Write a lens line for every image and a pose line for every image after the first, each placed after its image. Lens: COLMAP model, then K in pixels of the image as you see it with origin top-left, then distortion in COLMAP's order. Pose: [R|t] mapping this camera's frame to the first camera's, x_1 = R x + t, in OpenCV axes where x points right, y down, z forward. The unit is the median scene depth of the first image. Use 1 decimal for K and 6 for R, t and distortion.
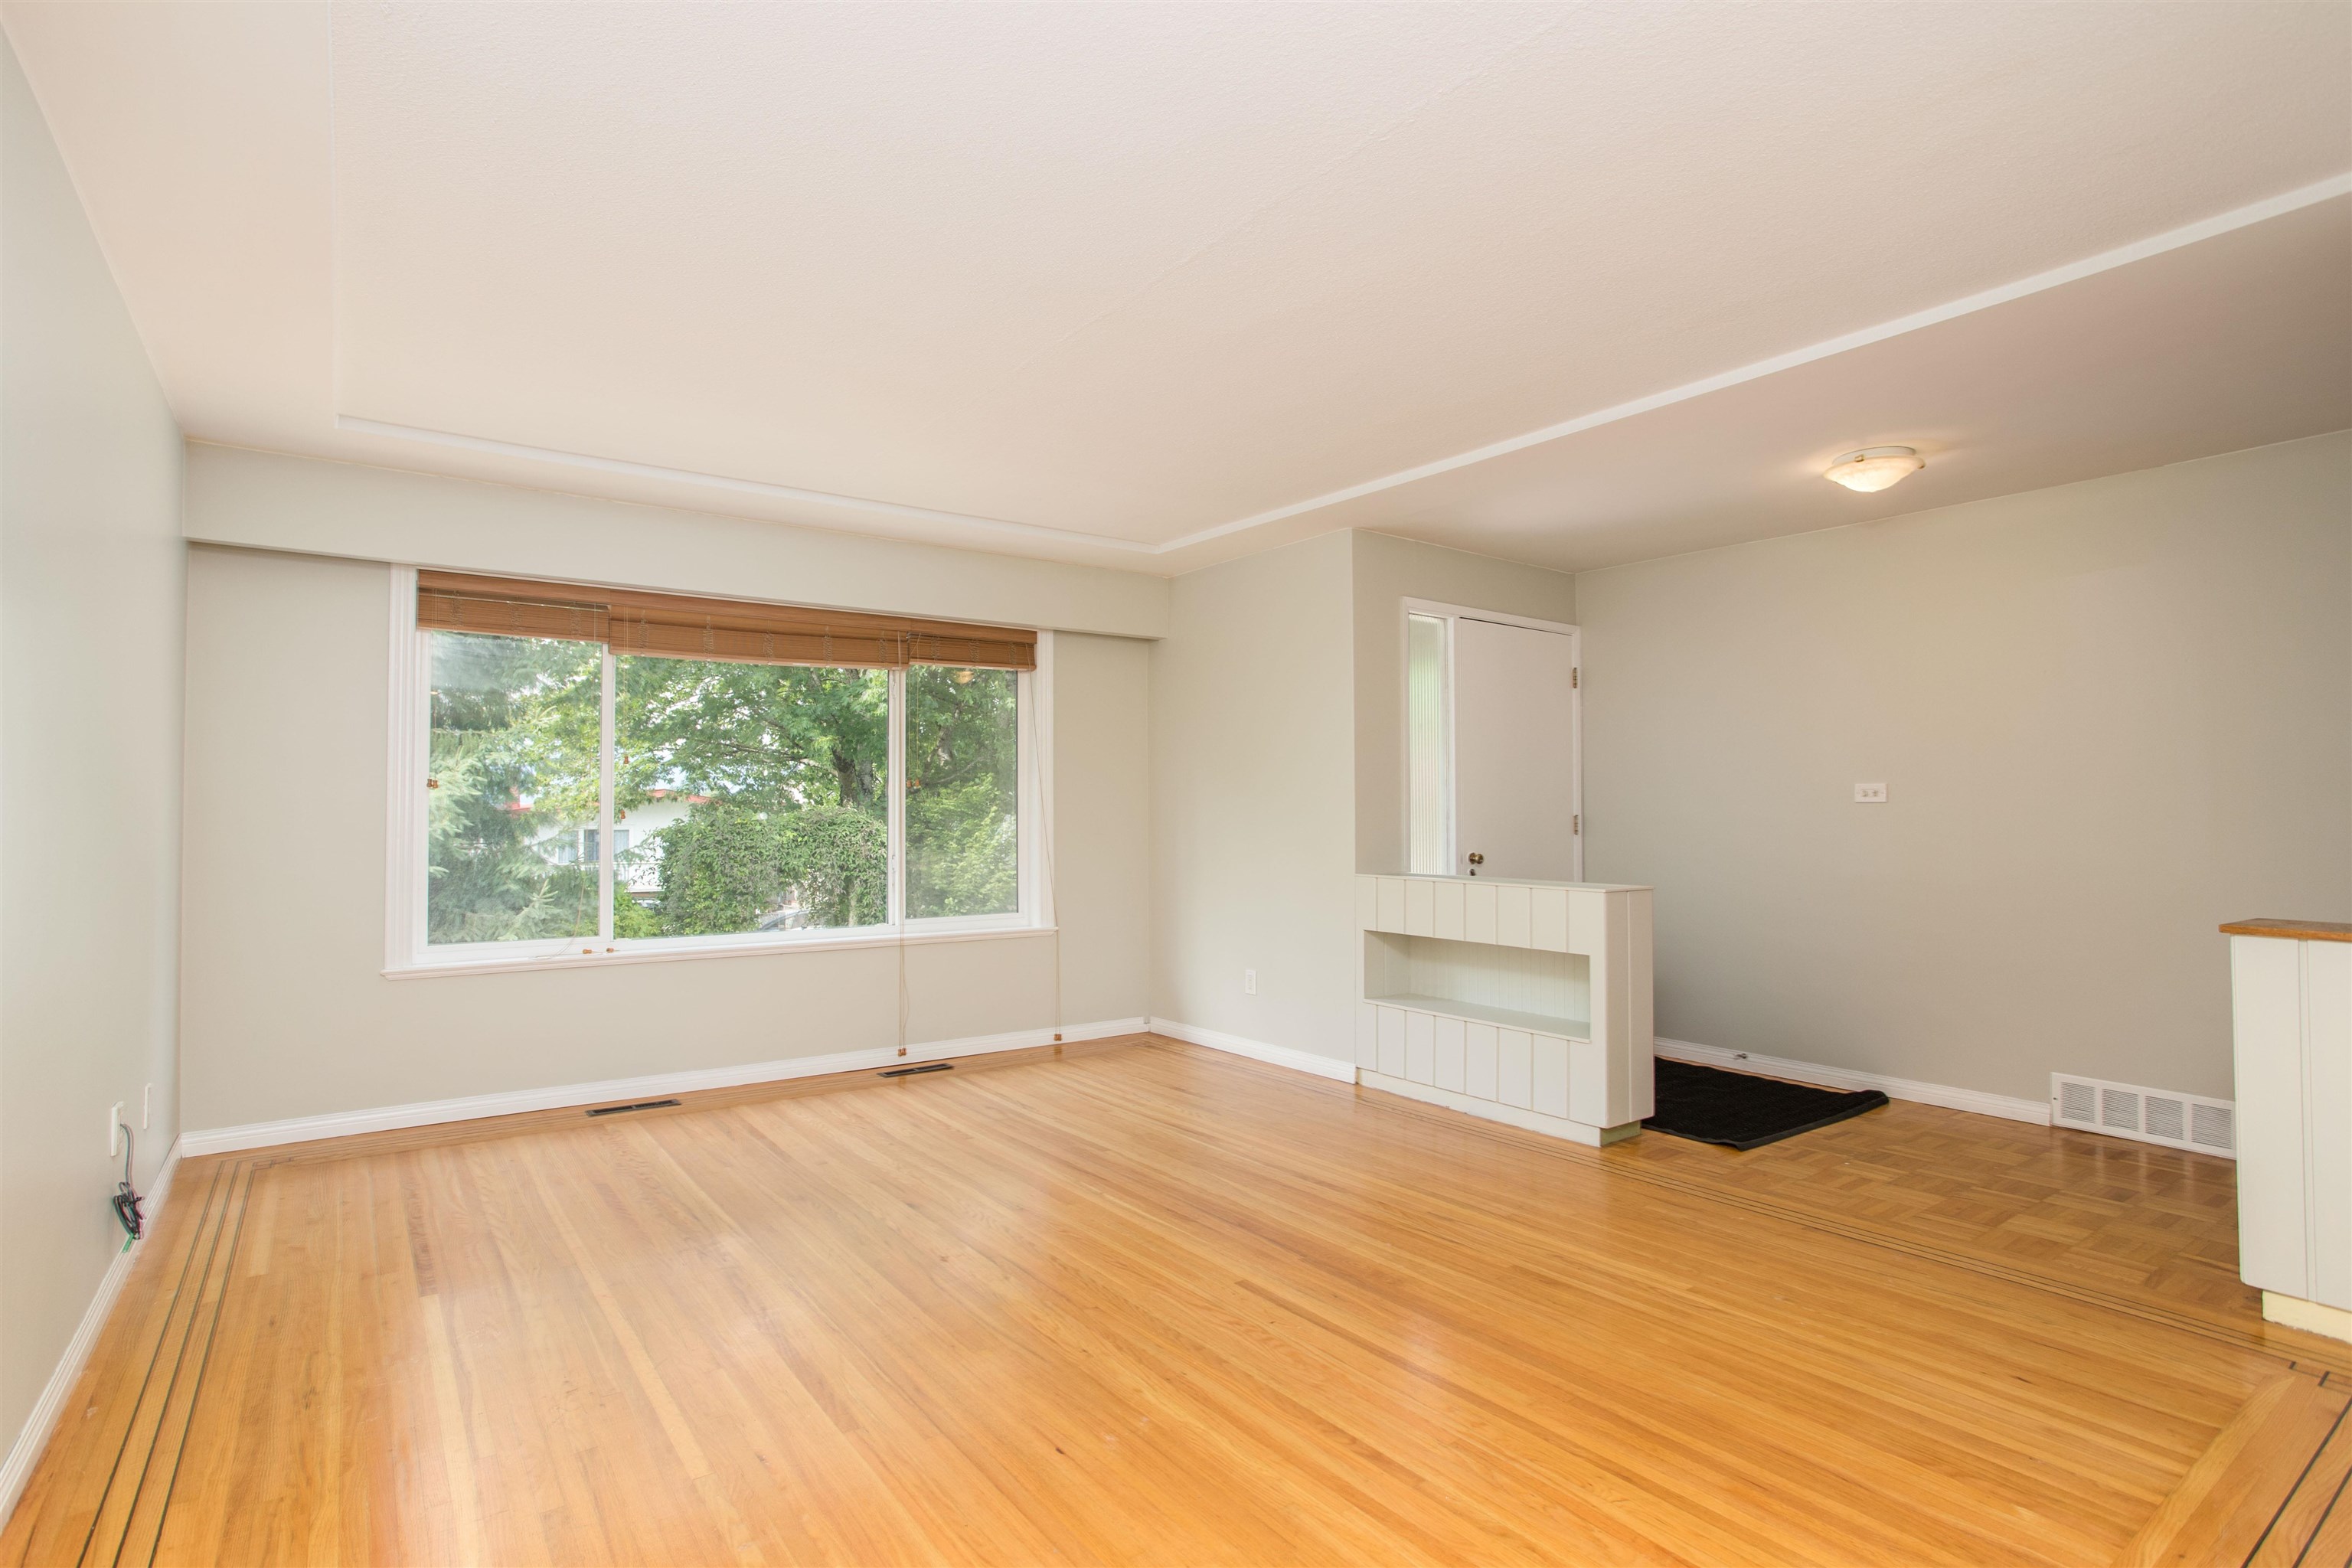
lens RADIAL K [[1126.8, 0, 1176.0], [0, 1126.8, 784.0], [0, 0, 1]] dist [-0.054434, 0.031142]
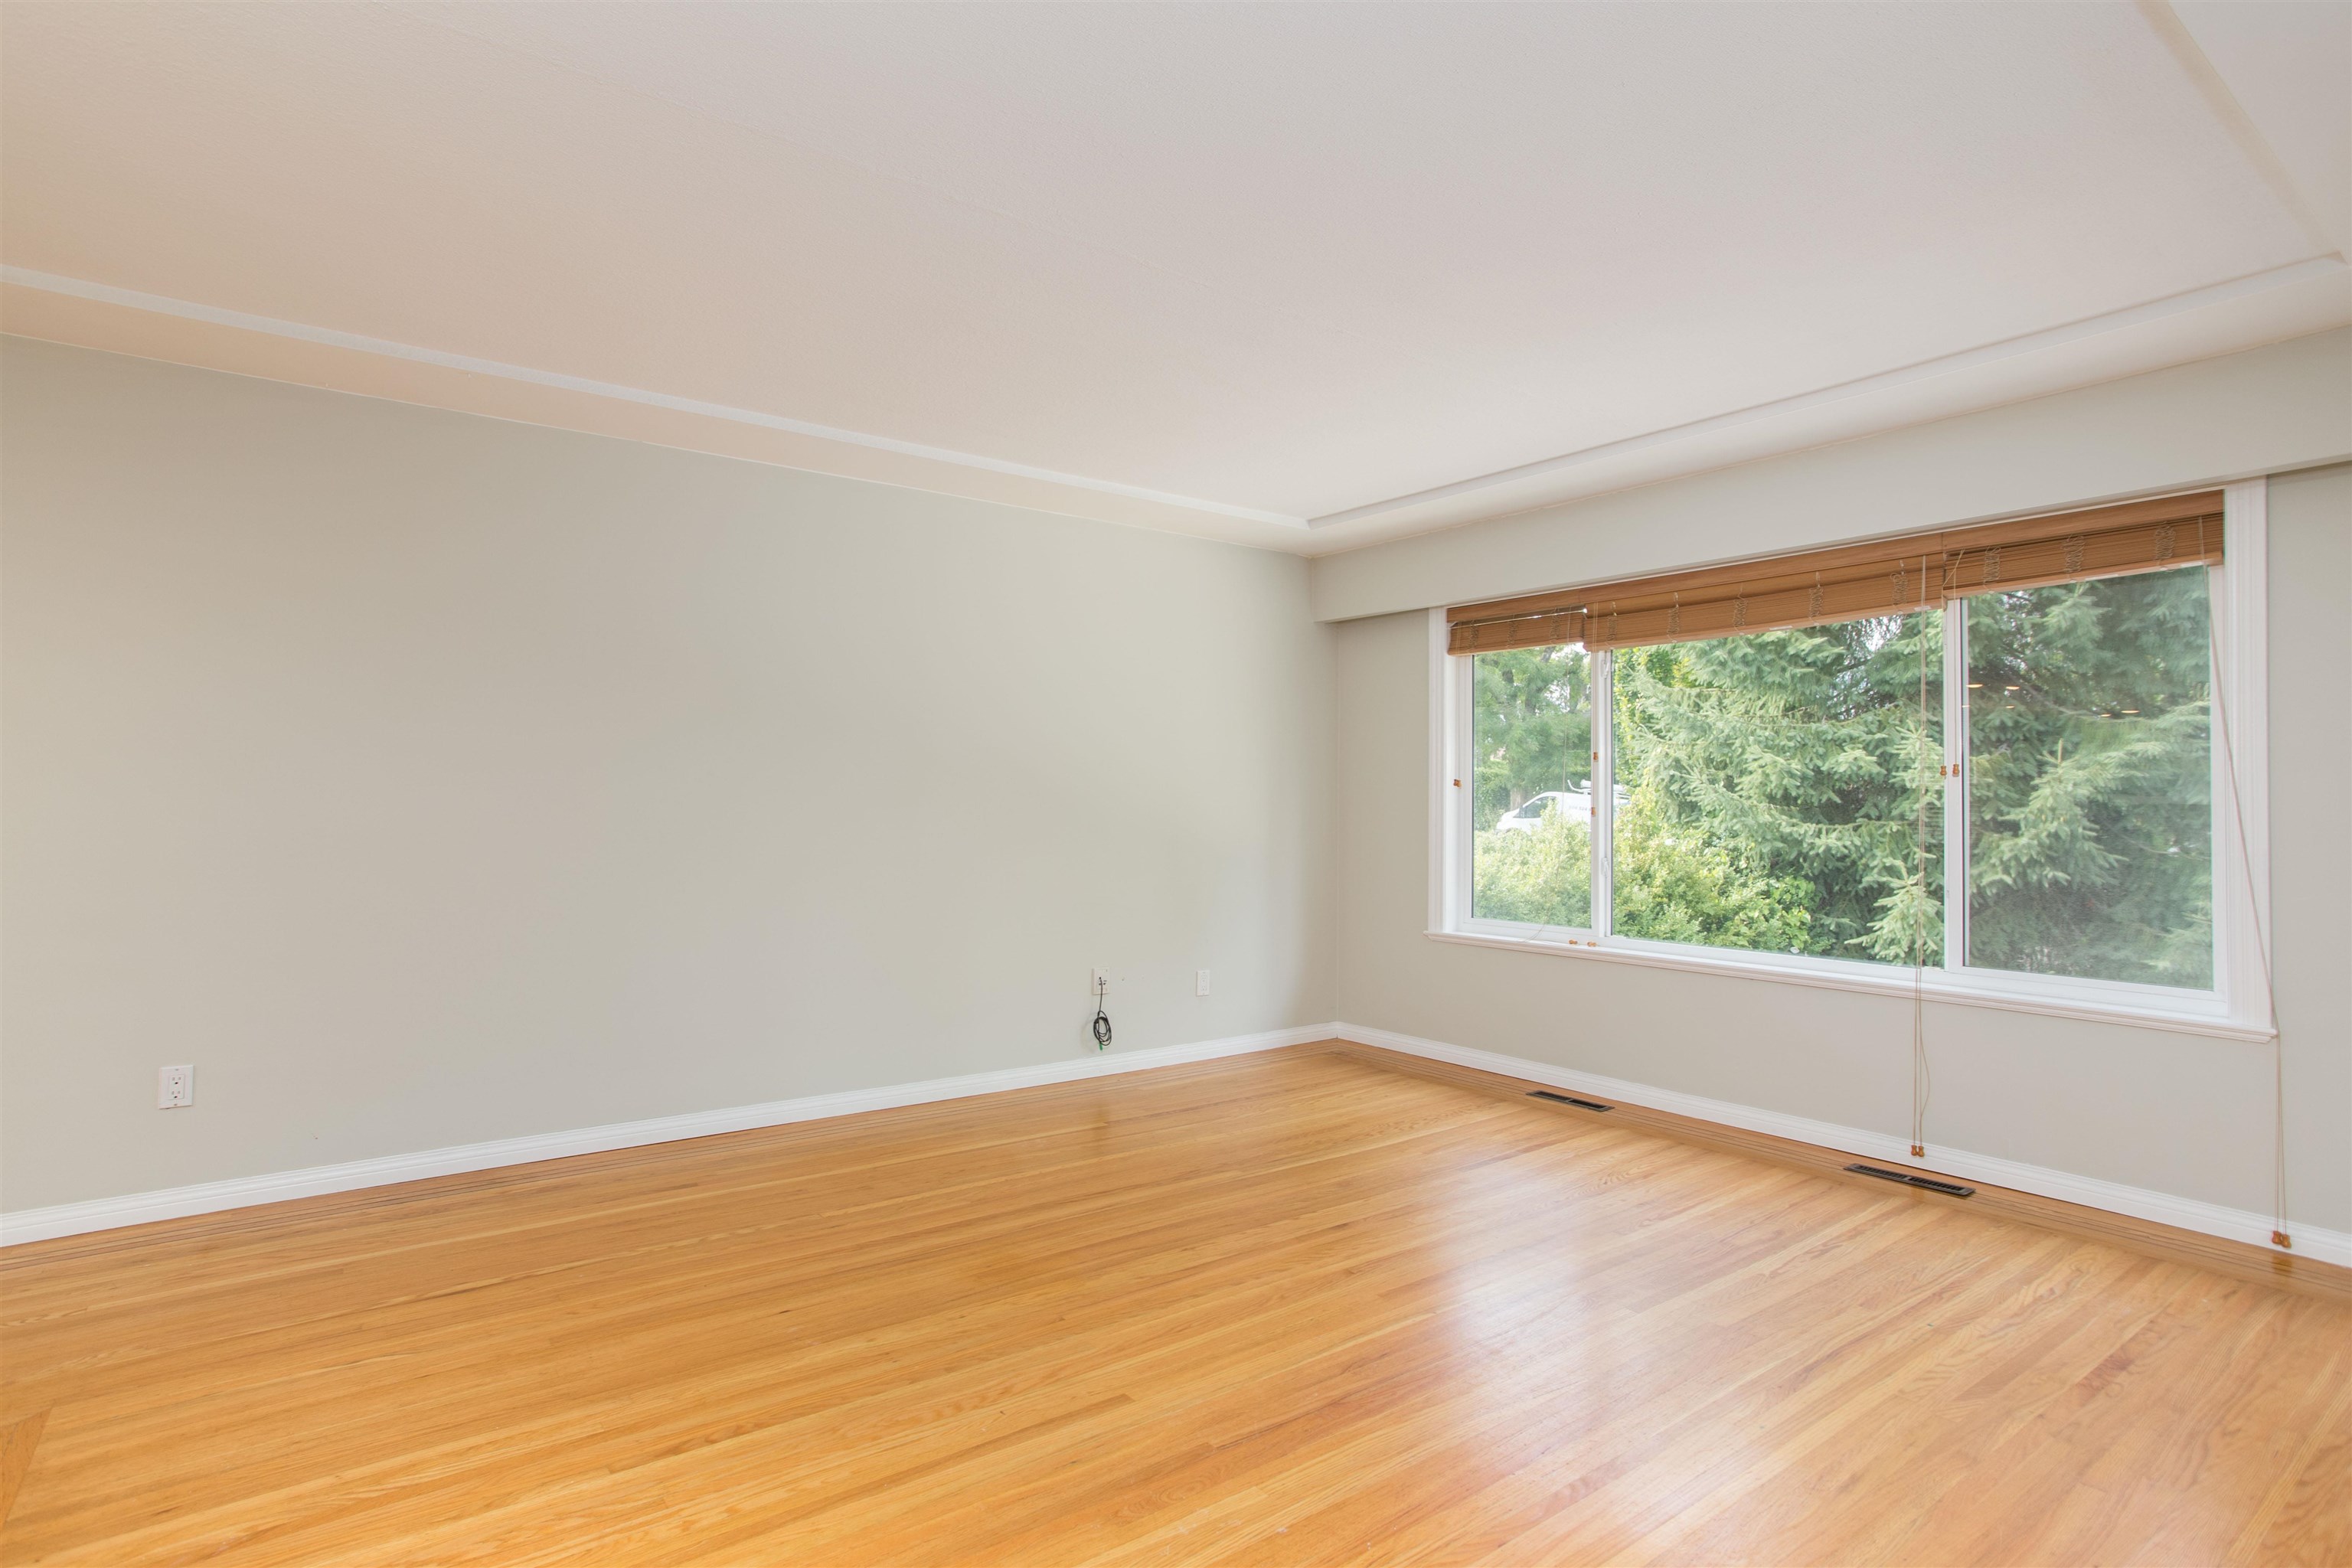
lens RADIAL K [[1126.8, 0, 1176.0], [0, 1126.8, 784.0], [0, 0, 1]] dist [-0.054434, 0.031142]
pose [[0.056307, -0.015818, -0.998288, 0.638027], [0.016601, 0.999751, -0.014905, 0.016358], [0.998275, -0.015733, 0.056555, 0.743409]]
